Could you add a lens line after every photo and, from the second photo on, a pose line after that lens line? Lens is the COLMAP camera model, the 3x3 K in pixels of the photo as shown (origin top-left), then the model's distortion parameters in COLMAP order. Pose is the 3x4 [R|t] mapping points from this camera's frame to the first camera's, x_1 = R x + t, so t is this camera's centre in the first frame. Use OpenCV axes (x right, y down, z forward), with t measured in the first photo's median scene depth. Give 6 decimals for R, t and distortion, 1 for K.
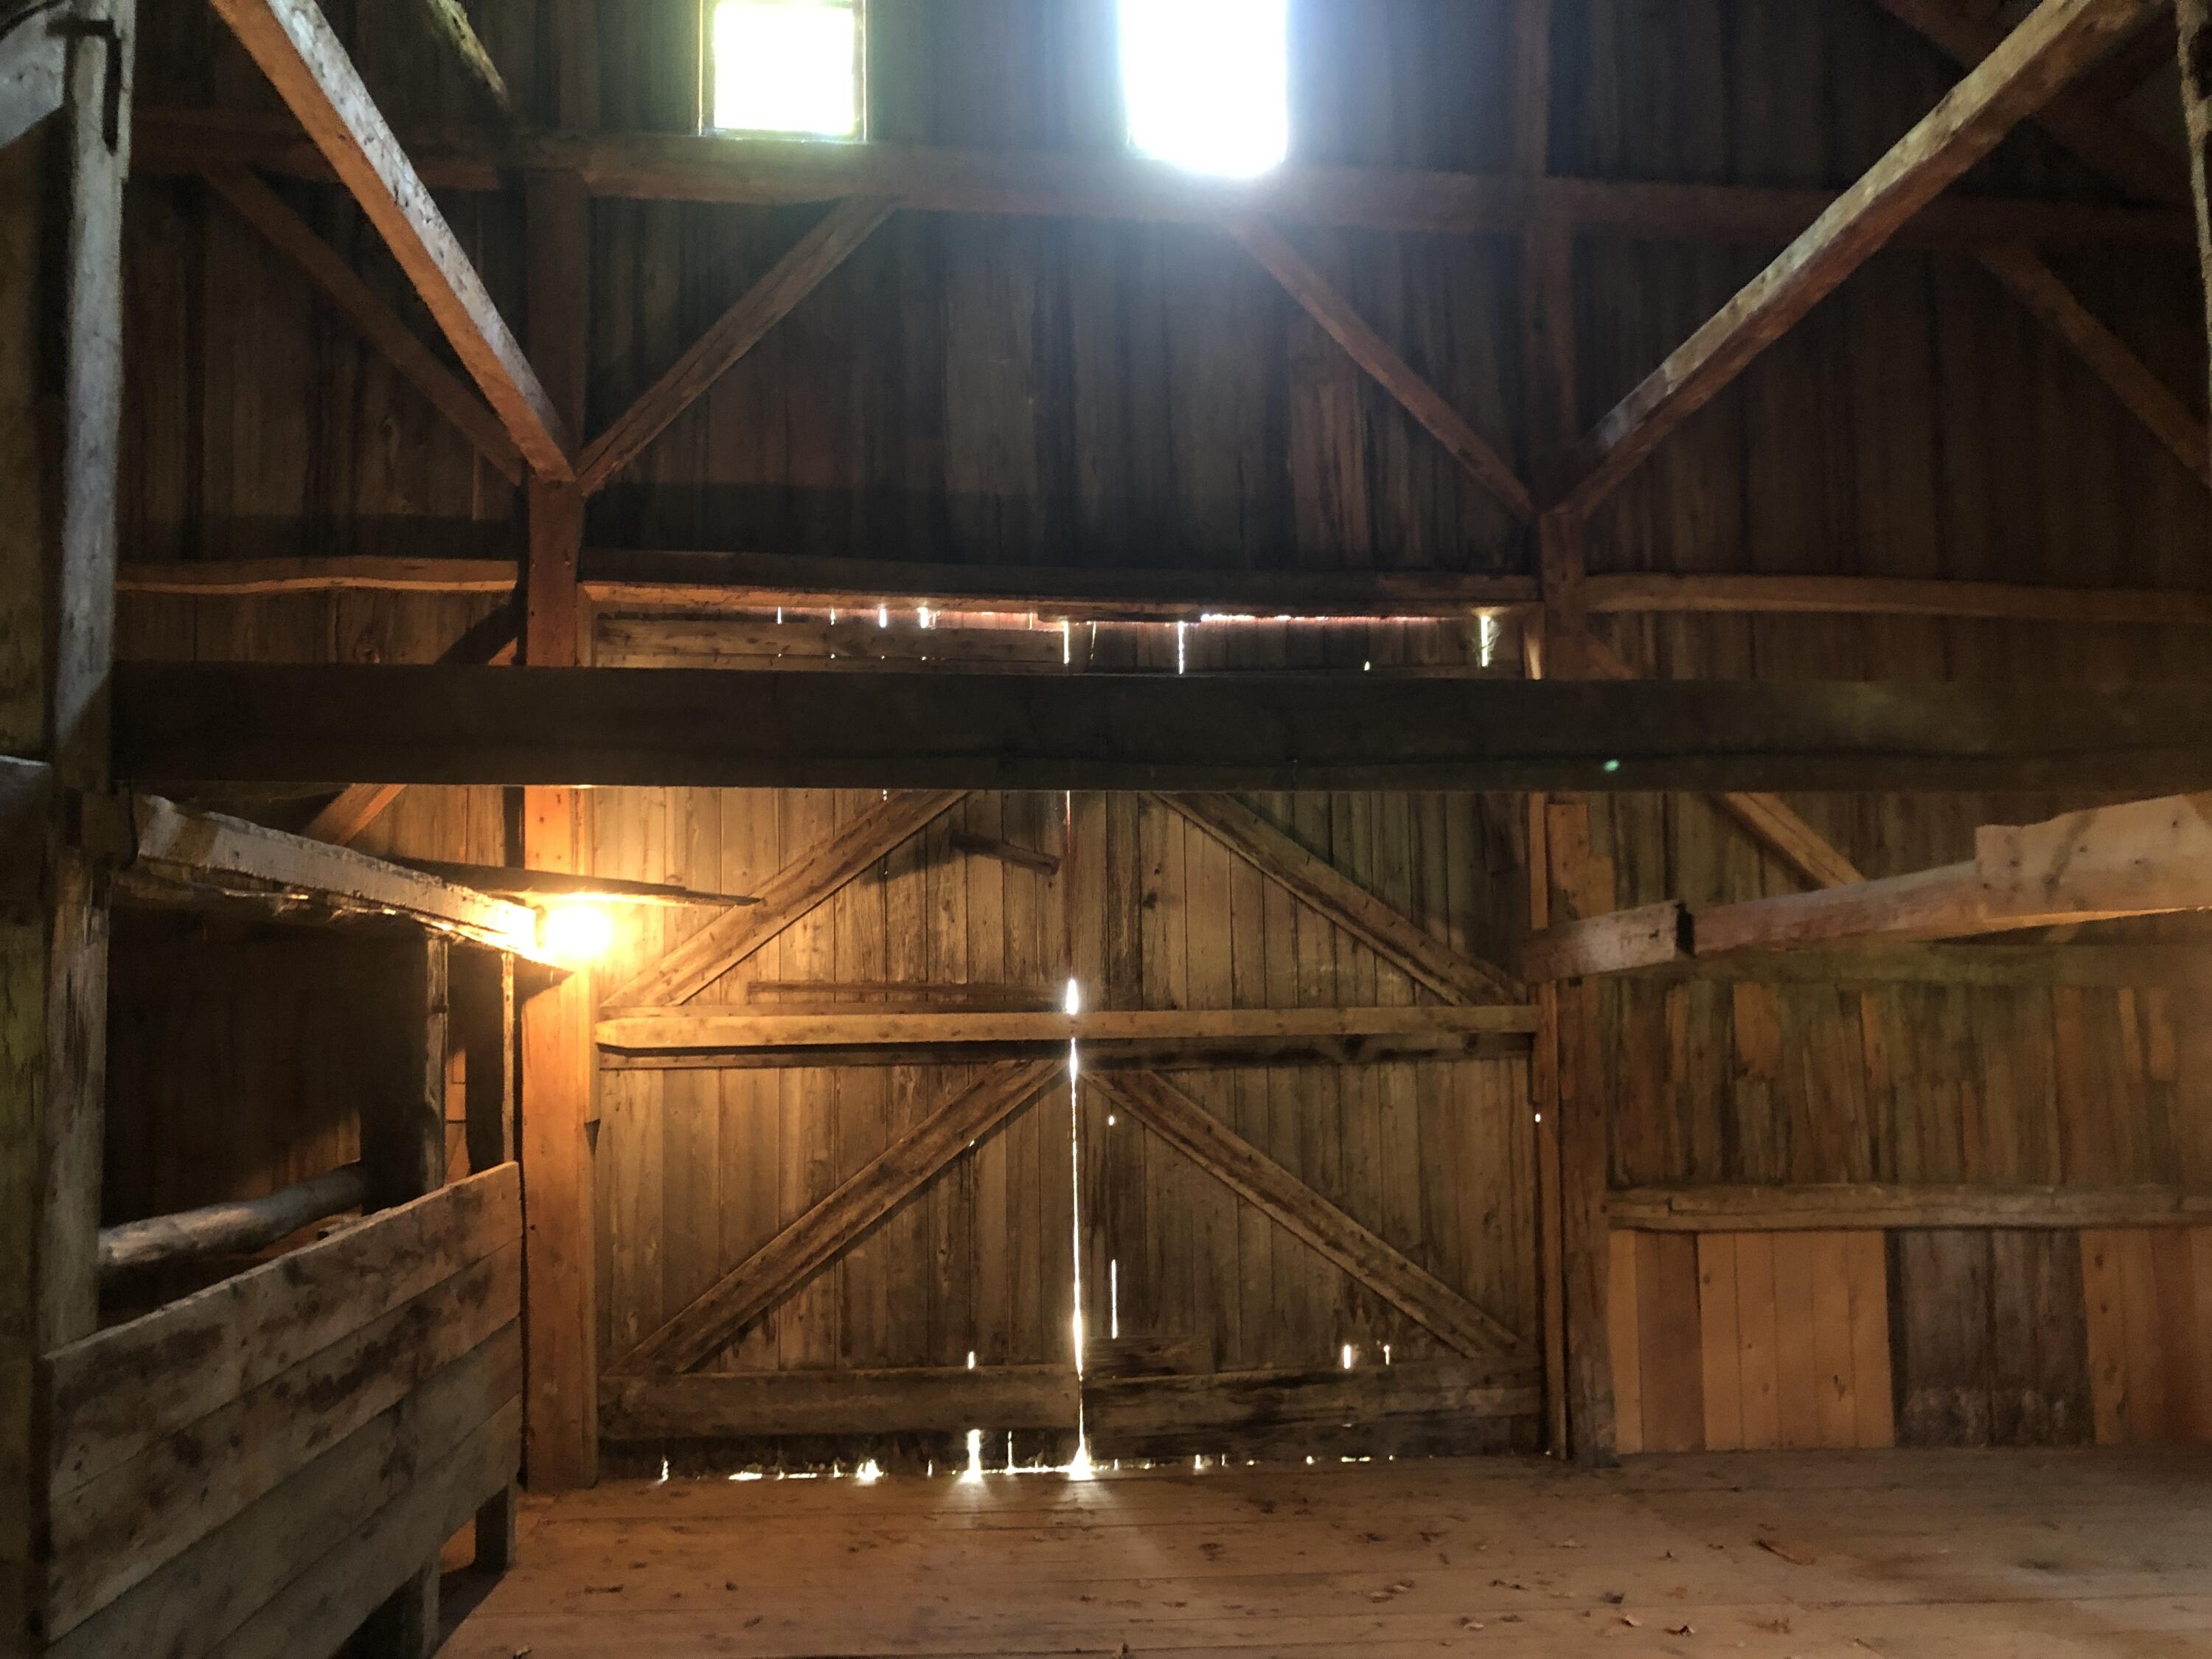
lens RADIAL K [[1812.5, 0, 1104.8], [0, 1812.5, 896.7], [0, 0, 1]] dist [0.030079, 0.004682]
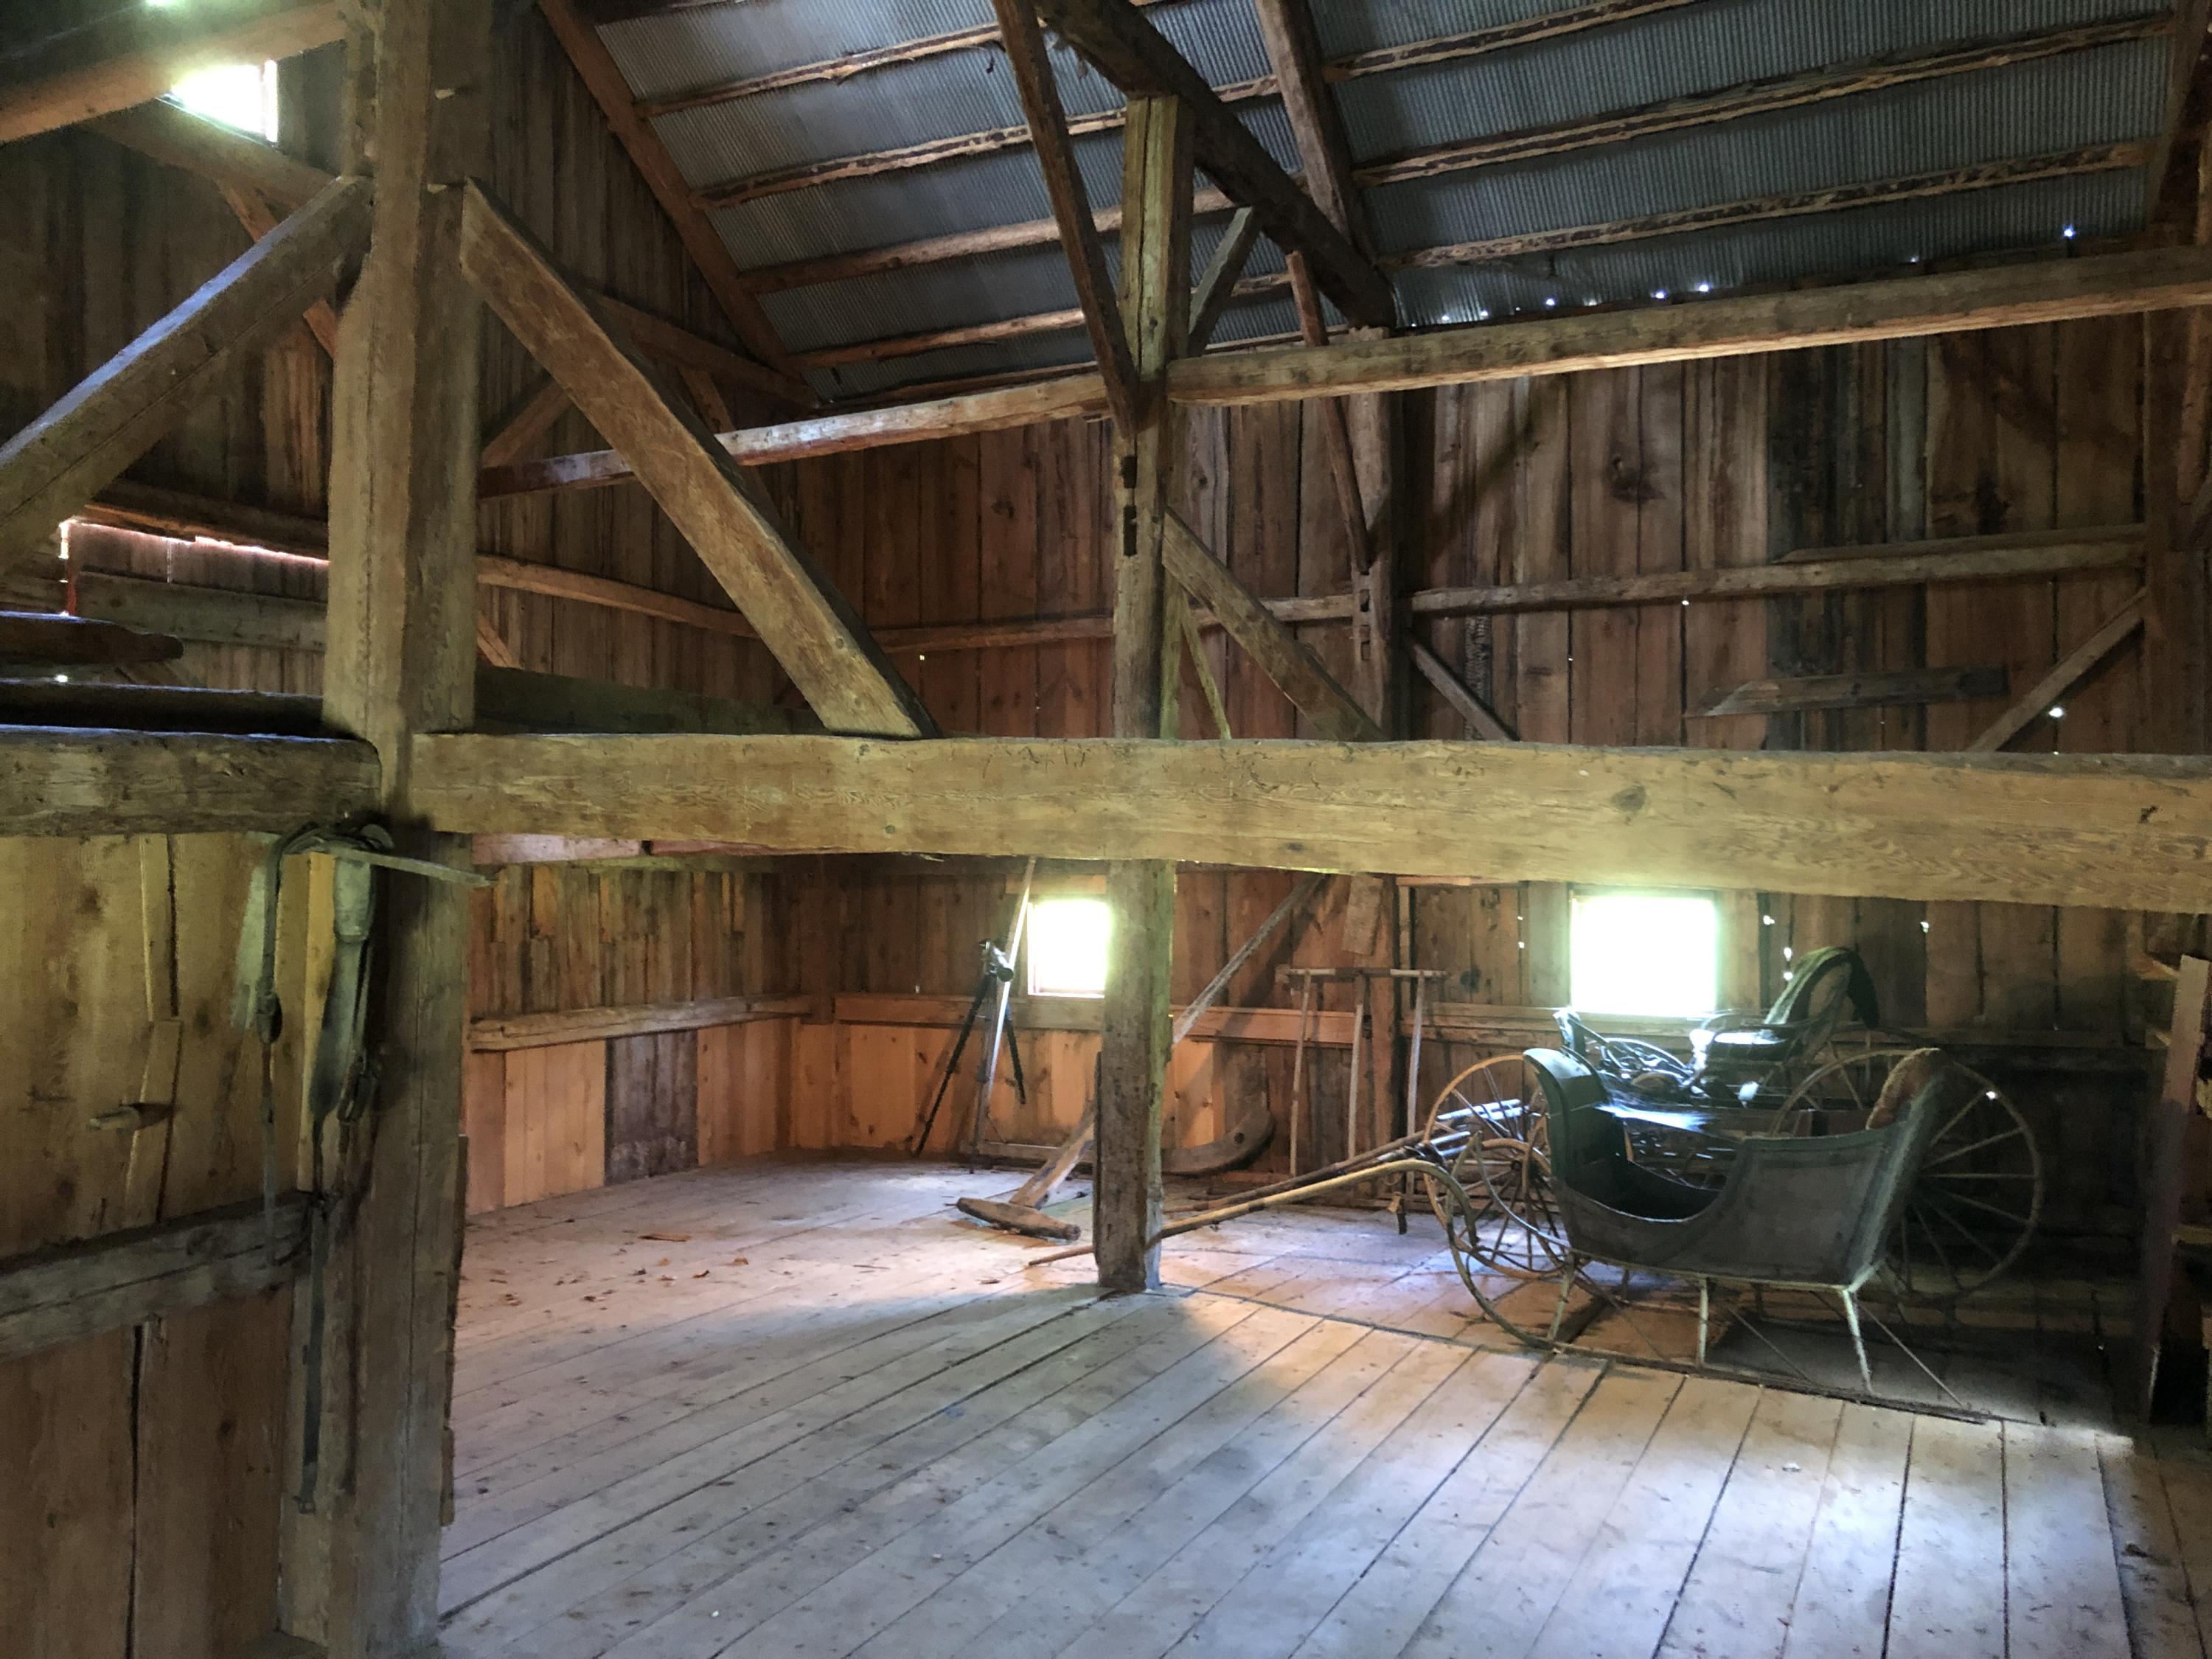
lens RADIAL K [[1812.5, 0, 1104.8], [0, 1812.5, 896.7], [0, 0, 1]] dist [0.030079, 0.004682]
pose [[0.522011, -0.005057, 0.852924, -0.593258], [-0.055377, 0.997672, 0.039807, -0.008992], [-0.851139, -0.068013, 0.520515, -0.076604]]
